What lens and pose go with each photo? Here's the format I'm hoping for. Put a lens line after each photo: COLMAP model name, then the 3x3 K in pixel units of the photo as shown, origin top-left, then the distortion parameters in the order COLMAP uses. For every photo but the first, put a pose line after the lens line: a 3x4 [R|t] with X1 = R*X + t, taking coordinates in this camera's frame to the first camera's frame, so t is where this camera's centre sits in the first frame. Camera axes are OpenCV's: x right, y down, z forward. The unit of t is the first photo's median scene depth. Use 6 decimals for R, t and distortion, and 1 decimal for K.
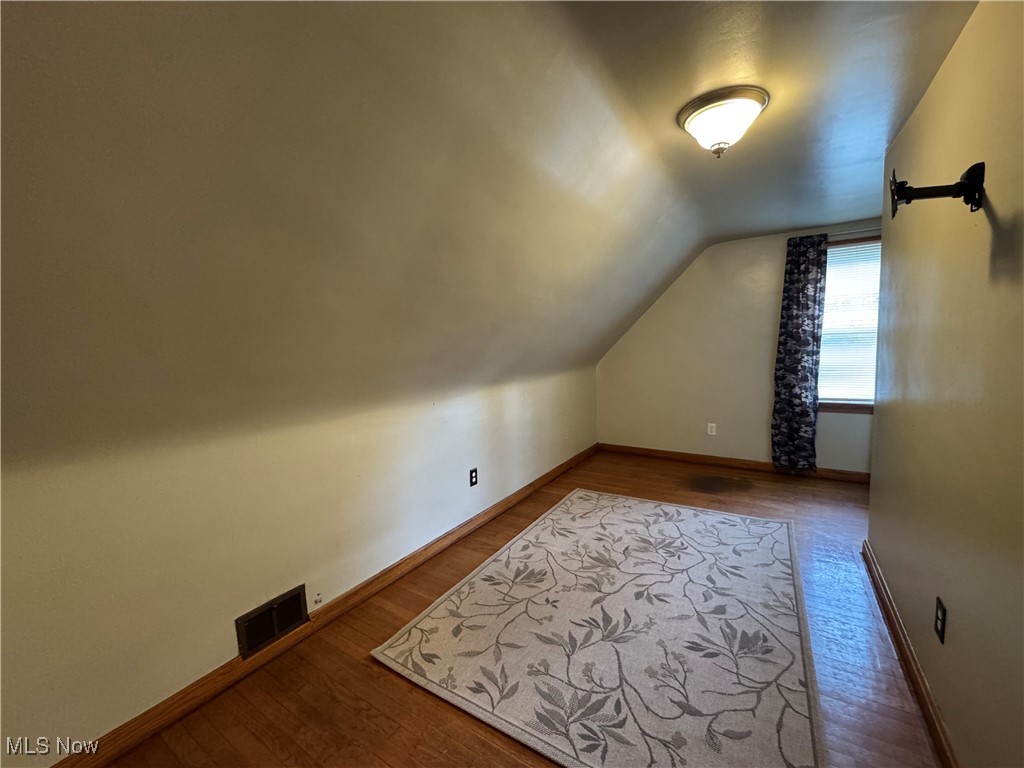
lens RADIAL K [[410.6, 0, 510.4], [0, 410.6, 383.9], [0, 0, 1]] dist [-0.003828, -0.000050]
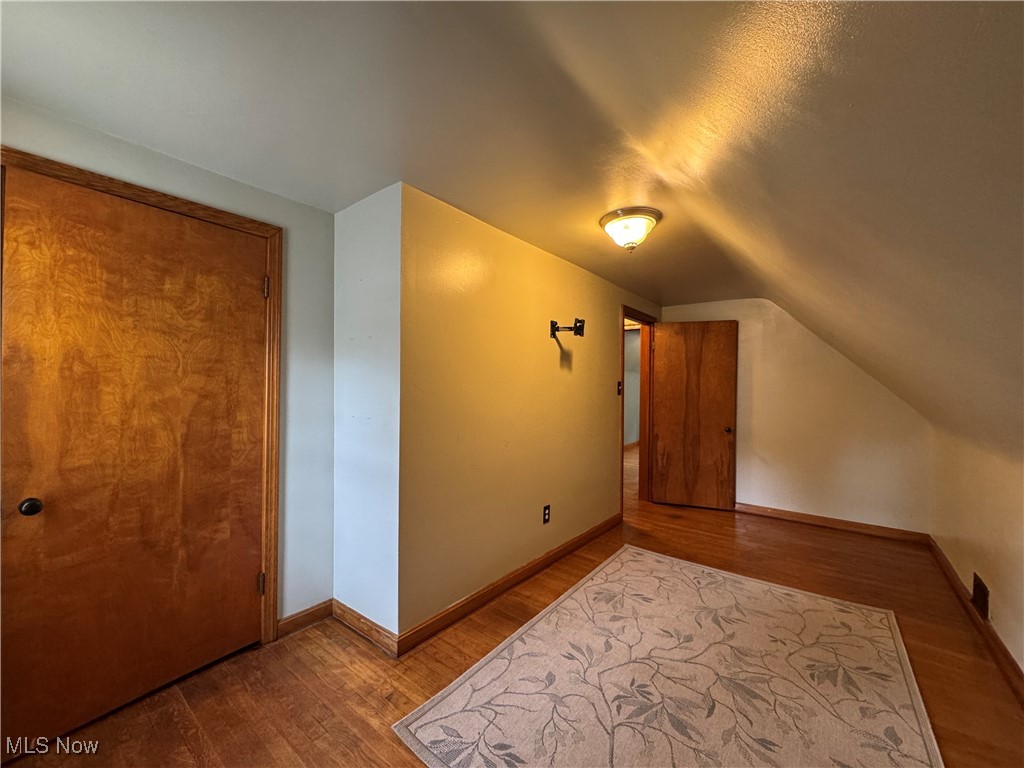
lens RADIAL K [[410.6, 0, 514.7], [0, 410.6, 386.0], [0, 0, 1]] dist [-0.003828, -0.000050]
pose [[-0.996150, 0.019589, 0.085447, 0.606301], [0.027262, 0.995607, 0.089575, -0.188256], [-0.083317, 0.091559, -0.992308, 1.871223]]
